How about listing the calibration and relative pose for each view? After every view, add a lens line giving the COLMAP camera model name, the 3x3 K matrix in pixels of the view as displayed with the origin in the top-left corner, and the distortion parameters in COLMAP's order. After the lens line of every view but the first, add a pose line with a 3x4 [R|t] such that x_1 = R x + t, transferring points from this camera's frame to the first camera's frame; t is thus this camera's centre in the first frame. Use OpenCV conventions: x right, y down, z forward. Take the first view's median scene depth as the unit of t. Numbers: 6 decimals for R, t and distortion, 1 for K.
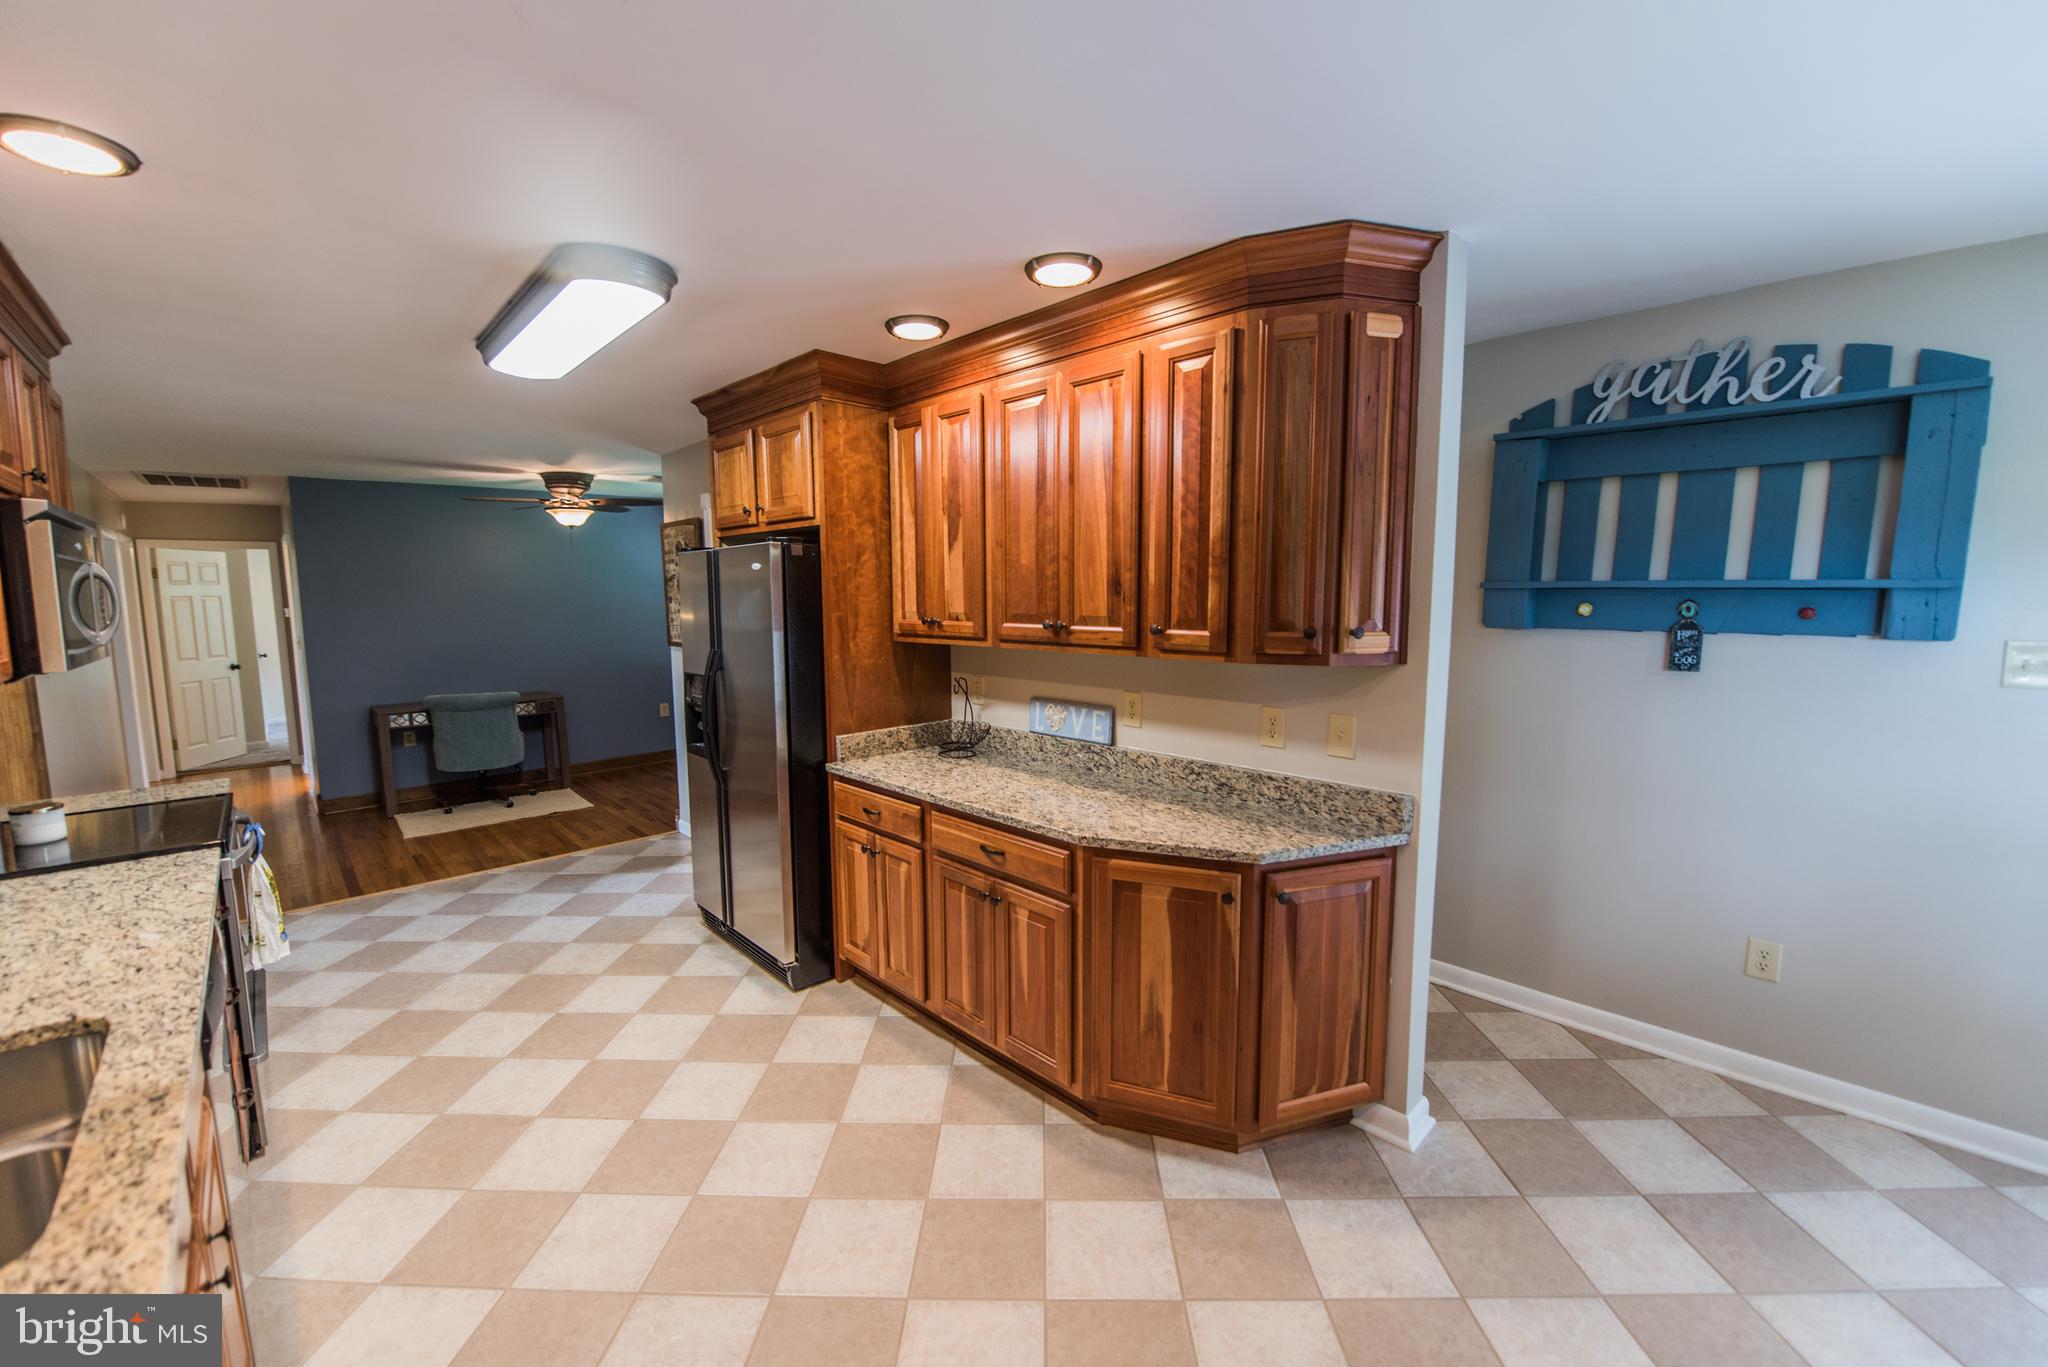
lens RADIAL K [[814.0, 0, 1019.0], [0, 814.0, 682.2], [0, 0, 1]] dist [-0.018465, -0.001227]
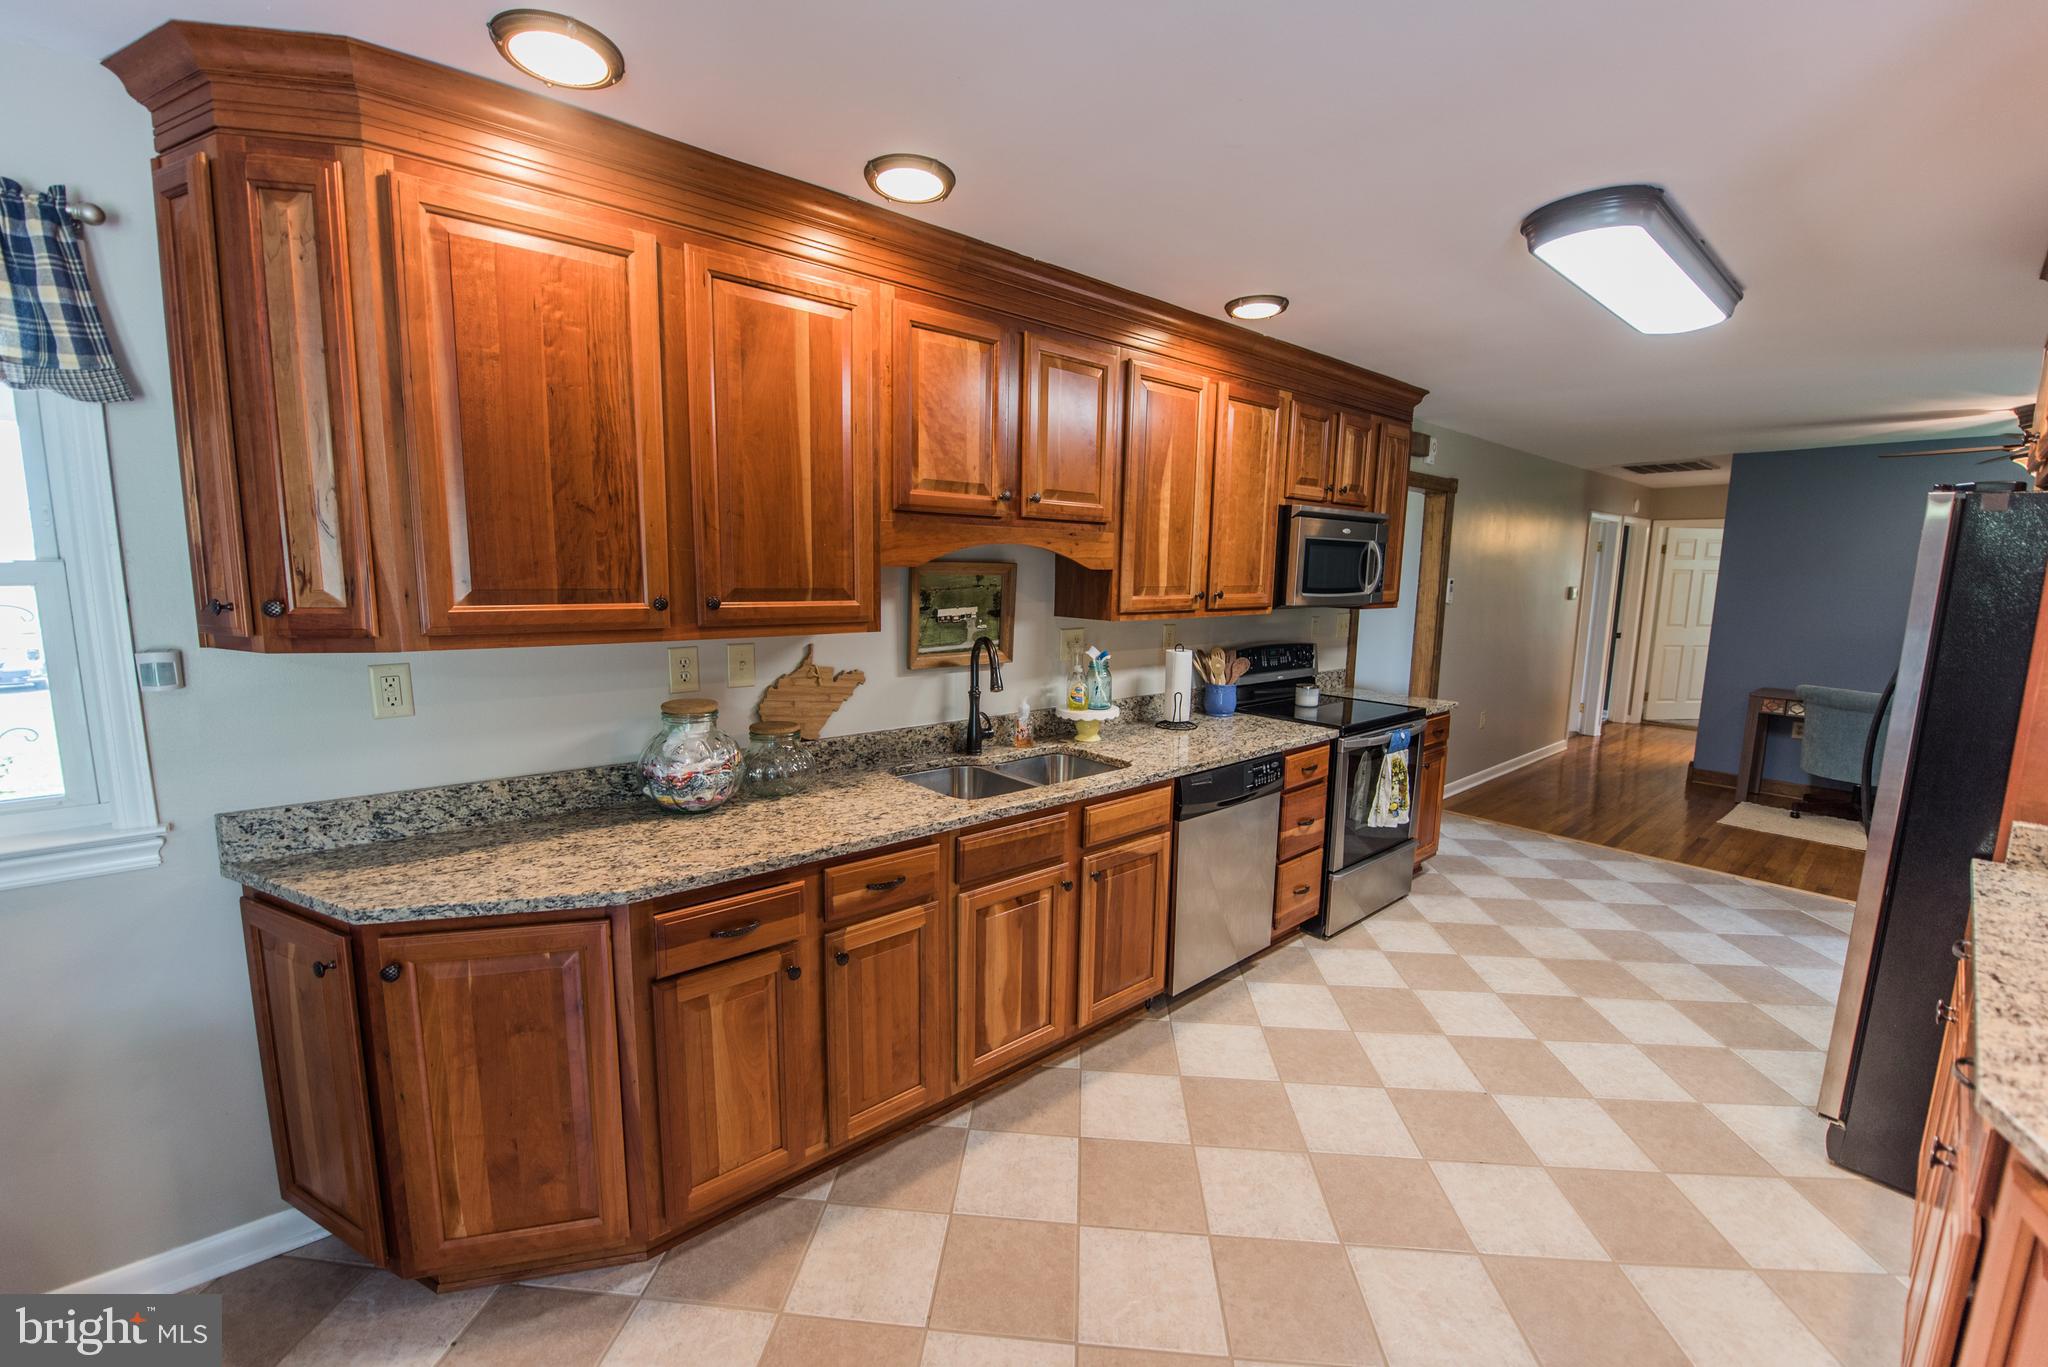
lens RADIAL K [[826.8, 0, 1031.0], [0, 826.8, 676.2], [0, 0, 1]] dist [-0.017489, -0.000313]
pose [[-0.046794, 0.143495, -0.988544, 0.370505], [-0.126155, 0.980855, 0.148351, -0.033902], [0.990906, 0.131651, -0.027796, 0.304413]]
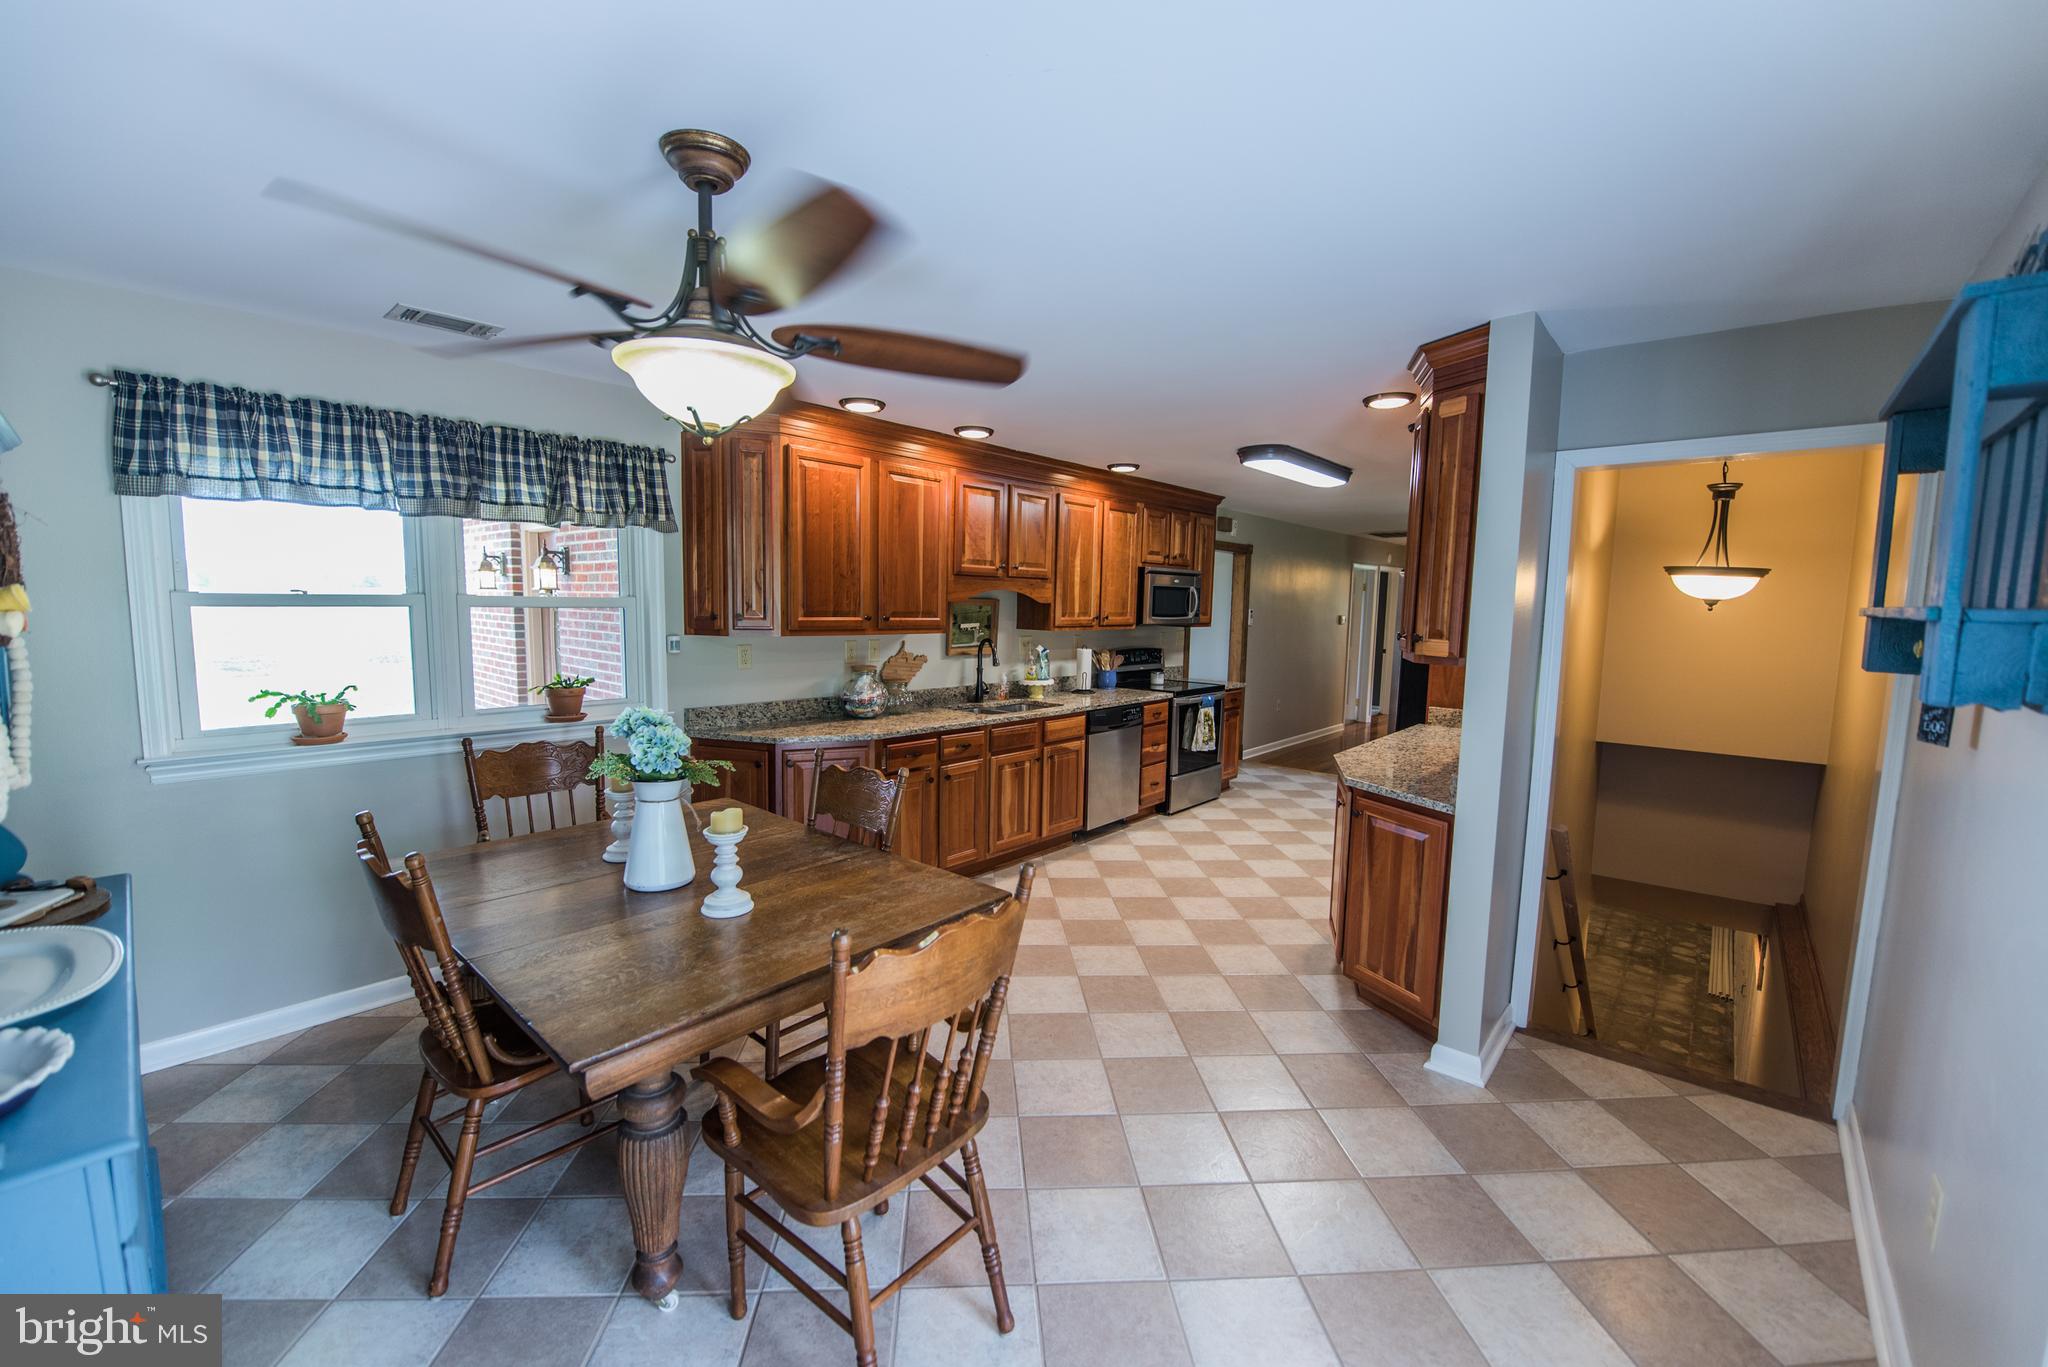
lens RADIAL K [[814.0, 0, 1019.0], [0, 814.0, 682.2], [0, 0, 1]] dist [-0.018465, -0.001227]
pose [[0.085981, 0.112238, -0.989954, 1.115849], [-0.129885, 0.986417, 0.100556, -0.024933], [0.987794, 0.119934, 0.099392, 0.141369]]
